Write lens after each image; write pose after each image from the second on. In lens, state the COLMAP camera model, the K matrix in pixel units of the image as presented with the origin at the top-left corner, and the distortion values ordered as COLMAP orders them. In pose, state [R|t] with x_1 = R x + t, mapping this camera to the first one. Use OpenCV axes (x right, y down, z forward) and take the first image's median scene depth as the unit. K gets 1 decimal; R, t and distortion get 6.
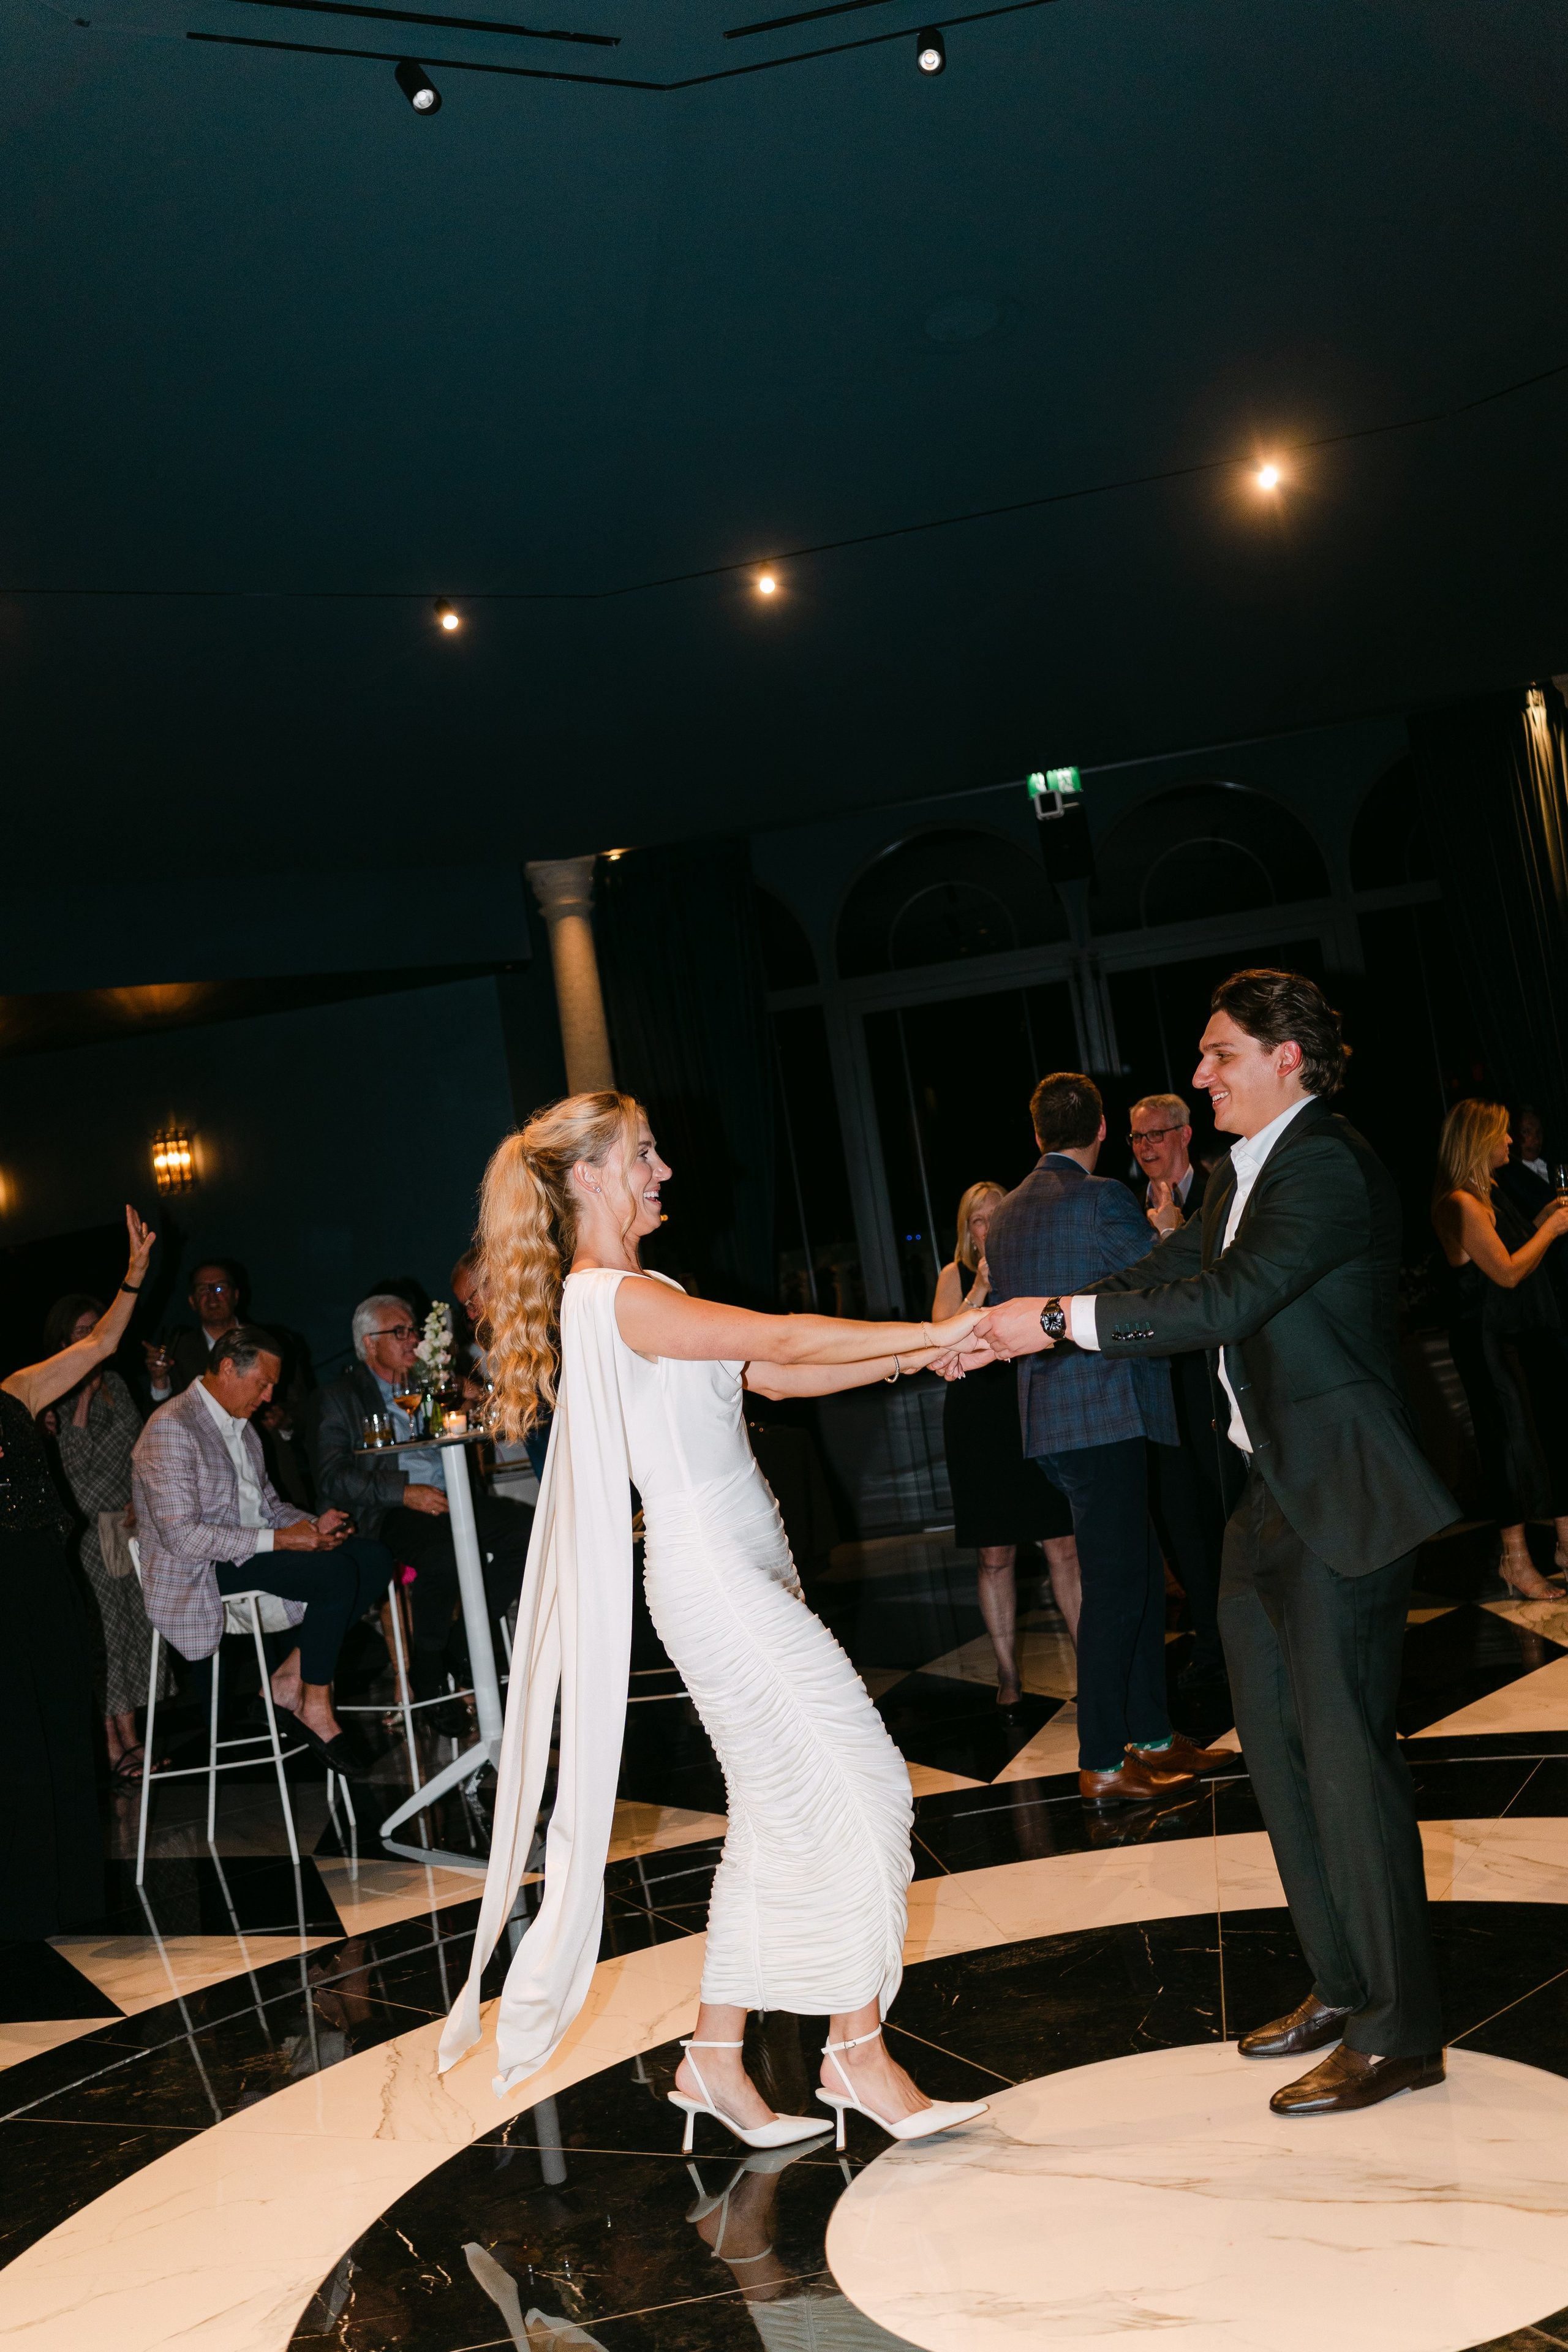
lens RADIAL K [[2213.8, 0, 787.3], [0, 2213.8, 1162.7], [0, 0, 1]] dist [-0.001904, 0.000000]
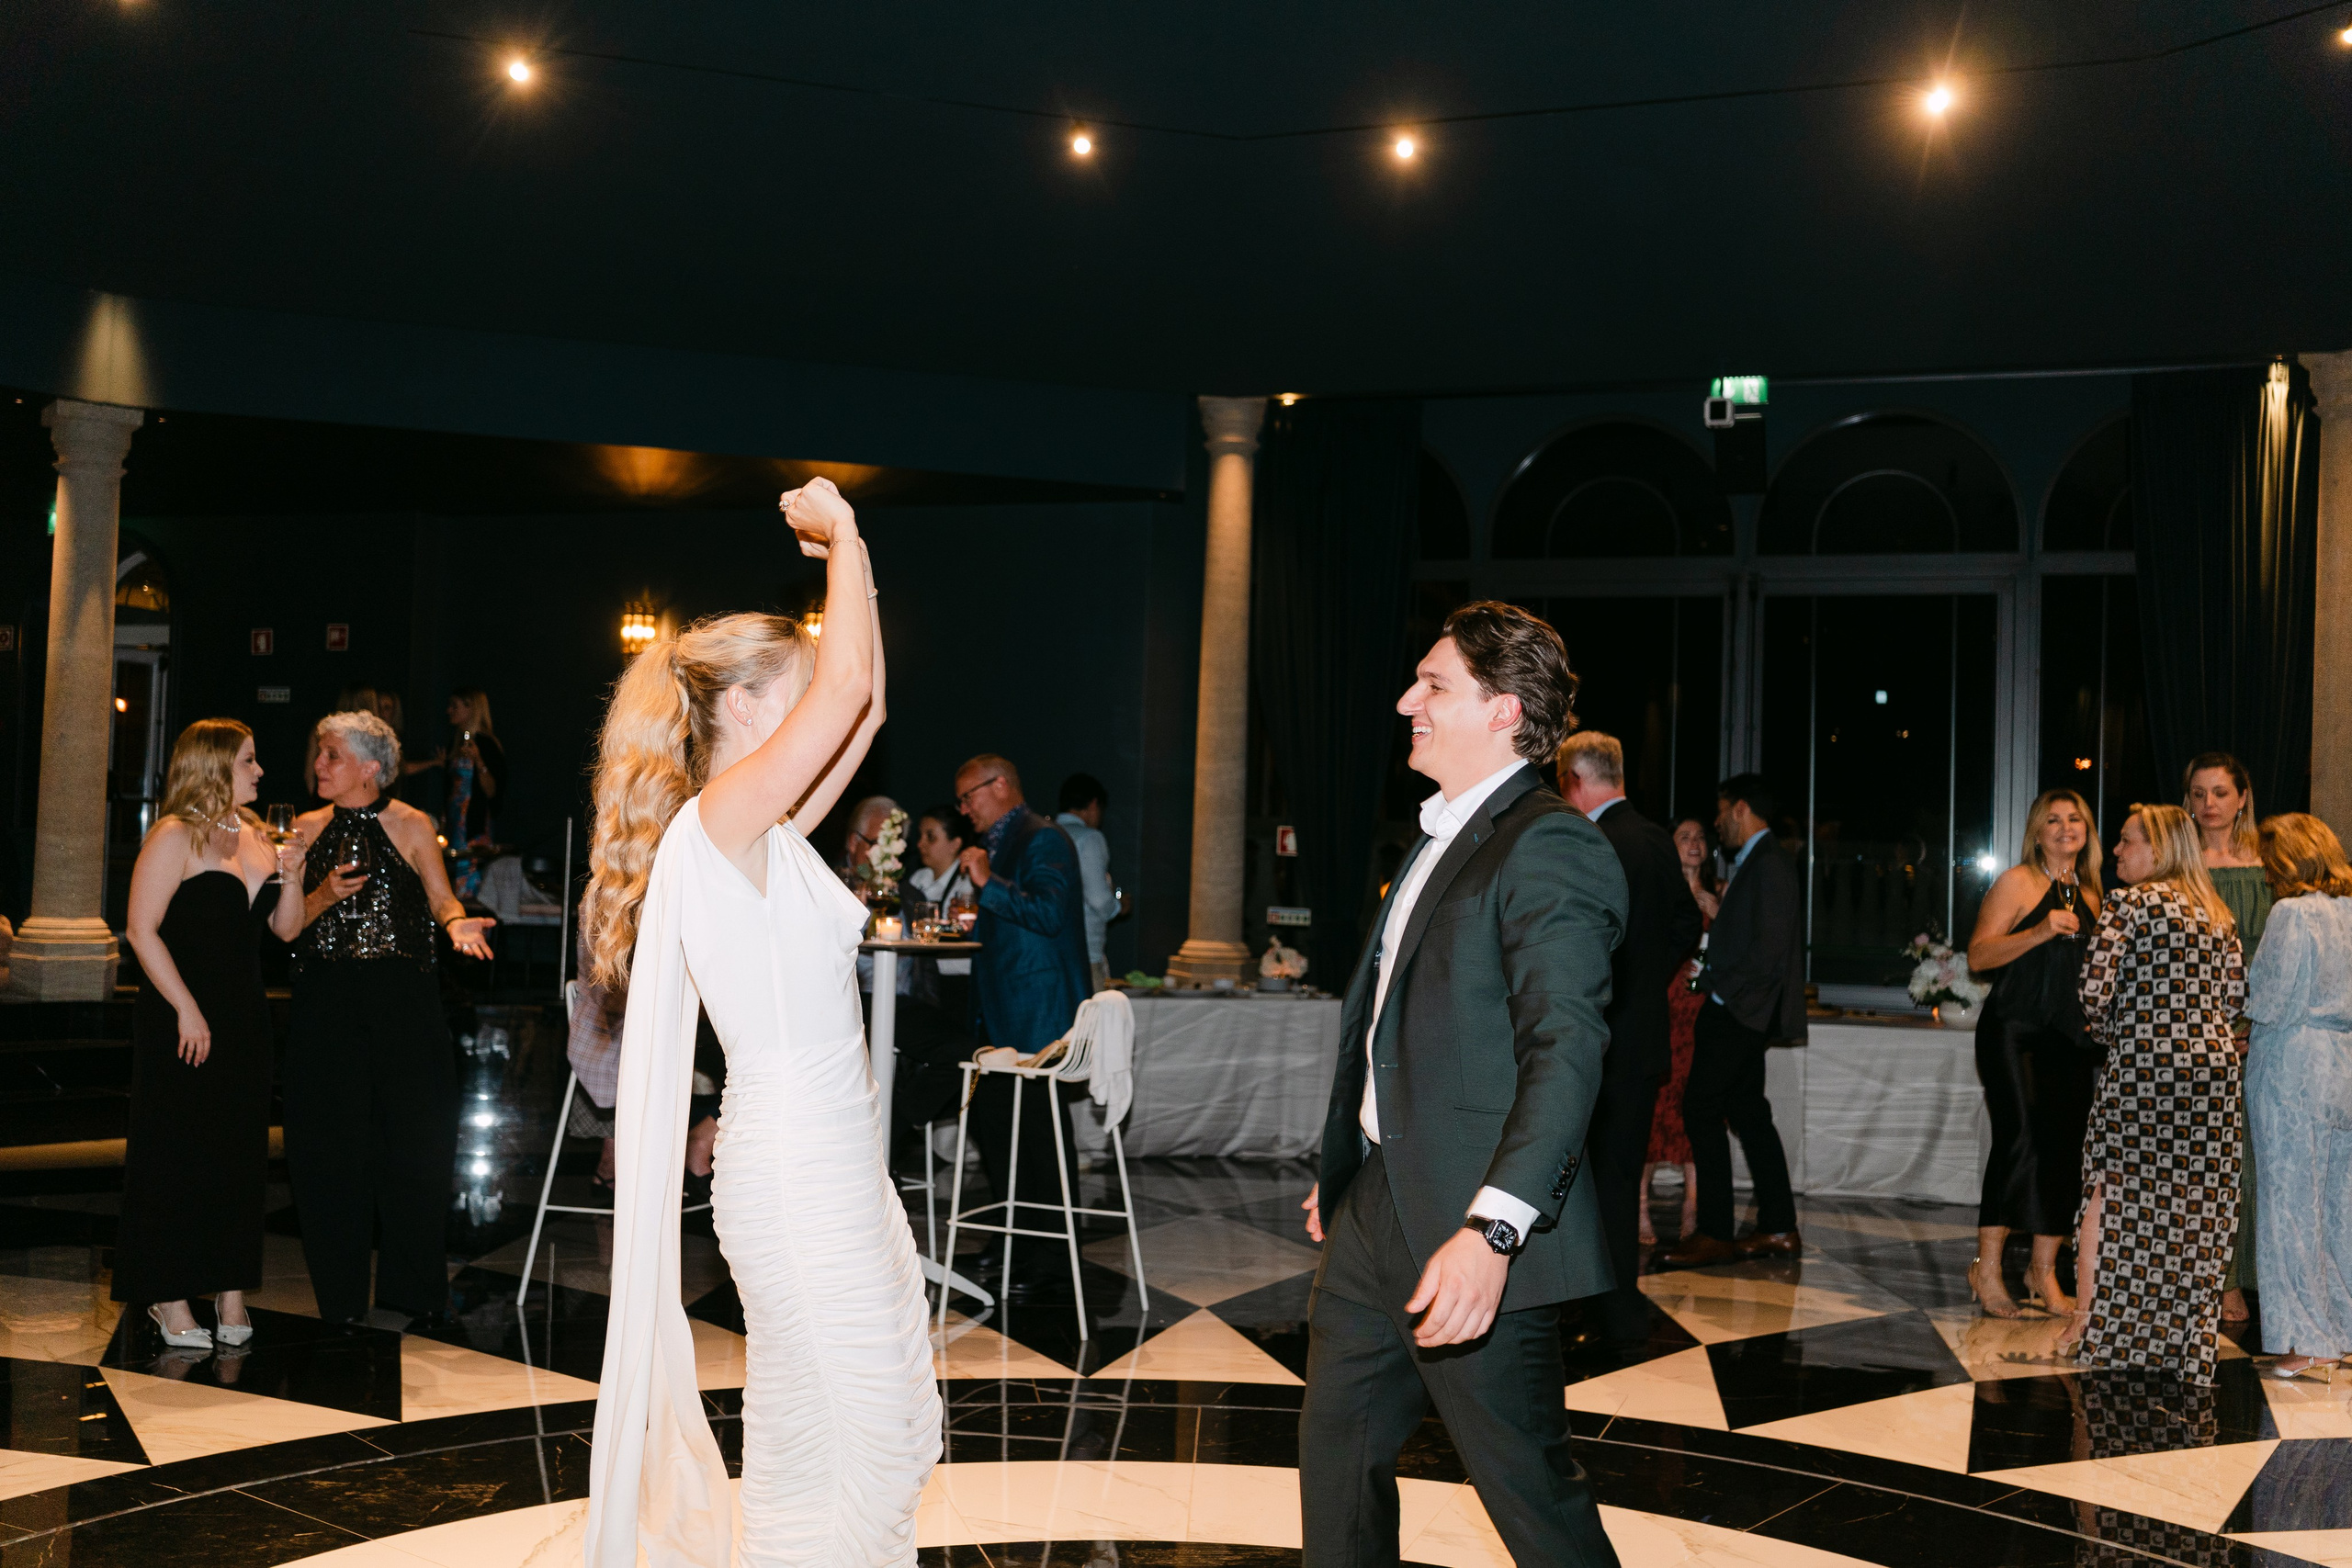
lens RADIAL K [[2213.6, 0, 1166.7], [0, 2213.6, 785.1], [0, 0, 1]] dist [-0.001904, 0.000000]
pose [[0.972961, 0.169274, -0.157139, 0.121135], [-0.163484, 0.985320, 0.049161, -0.018957], [0.163154, -0.022142, 0.986352, 0.013786]]
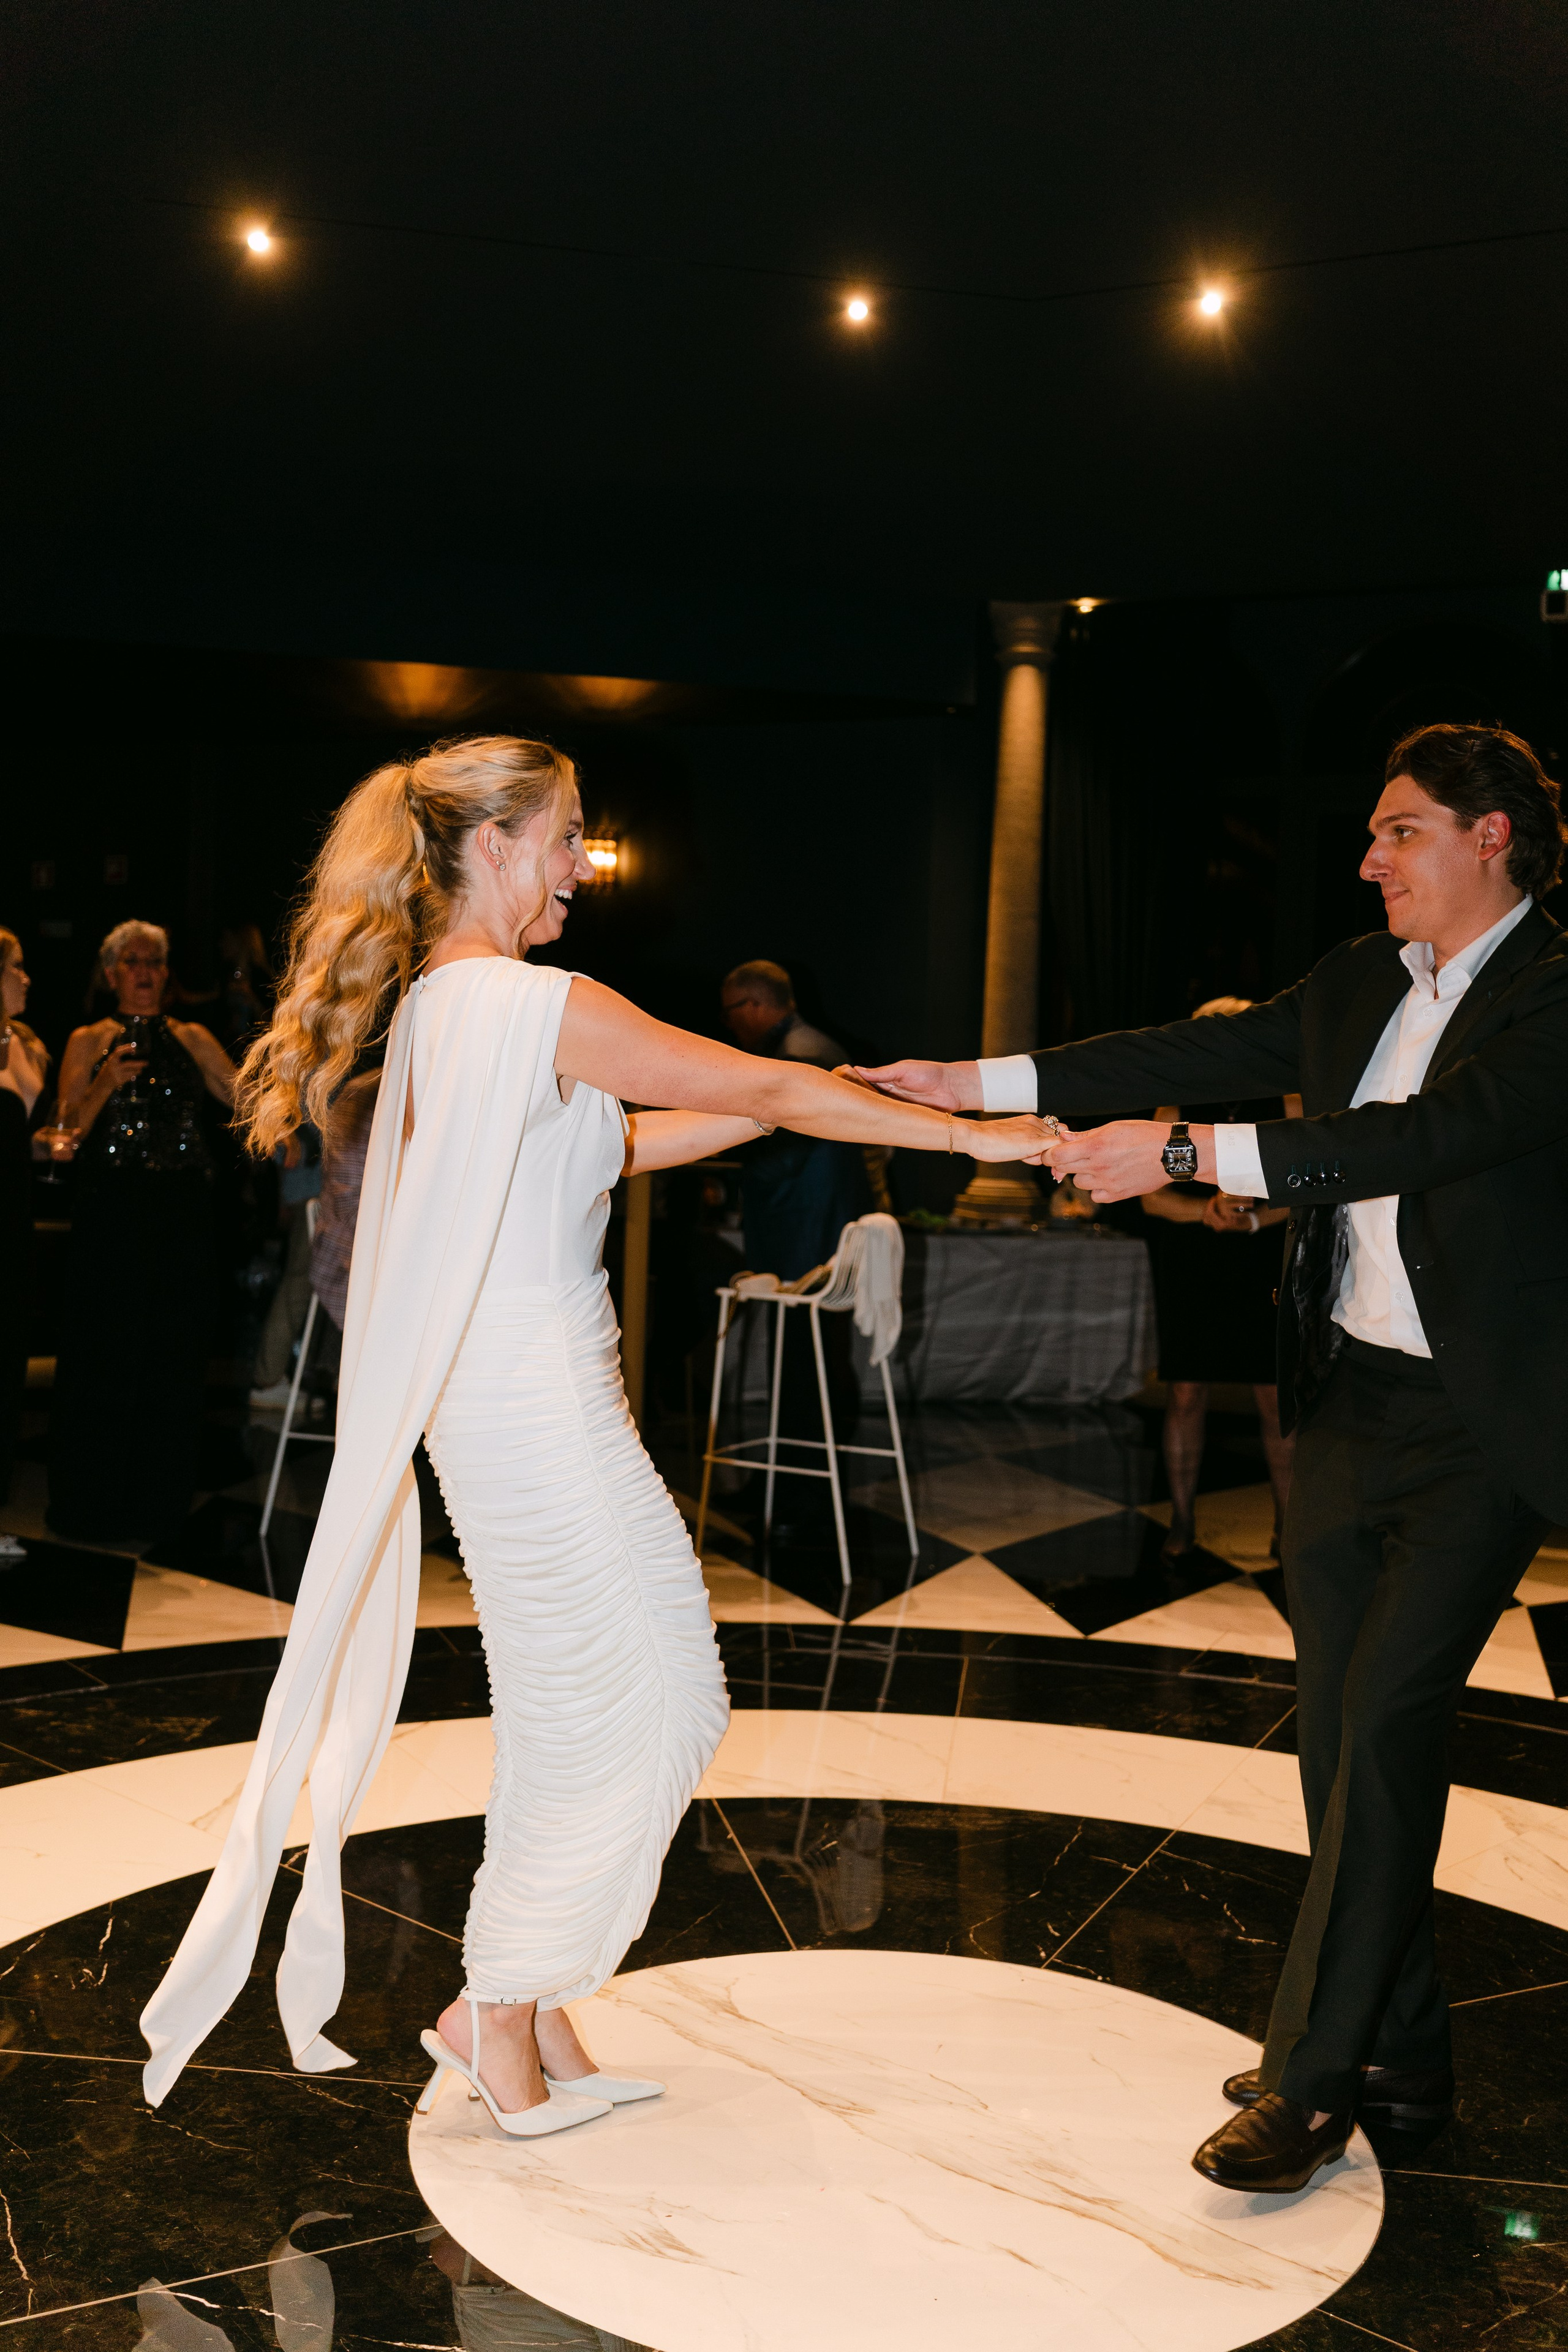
lens RADIAL K [[2213.8, 0, 773.7], [0, 2213.8, 1162.2], [0, 0, 1]] dist [-0.001904, 0.000000]
pose [[0.955071, 0.183743, -0.232548, 0.126276], [-0.160273, 0.980204, 0.116248, 0.008409], [0.249304, -0.073754, 0.965613, 0.102411]]
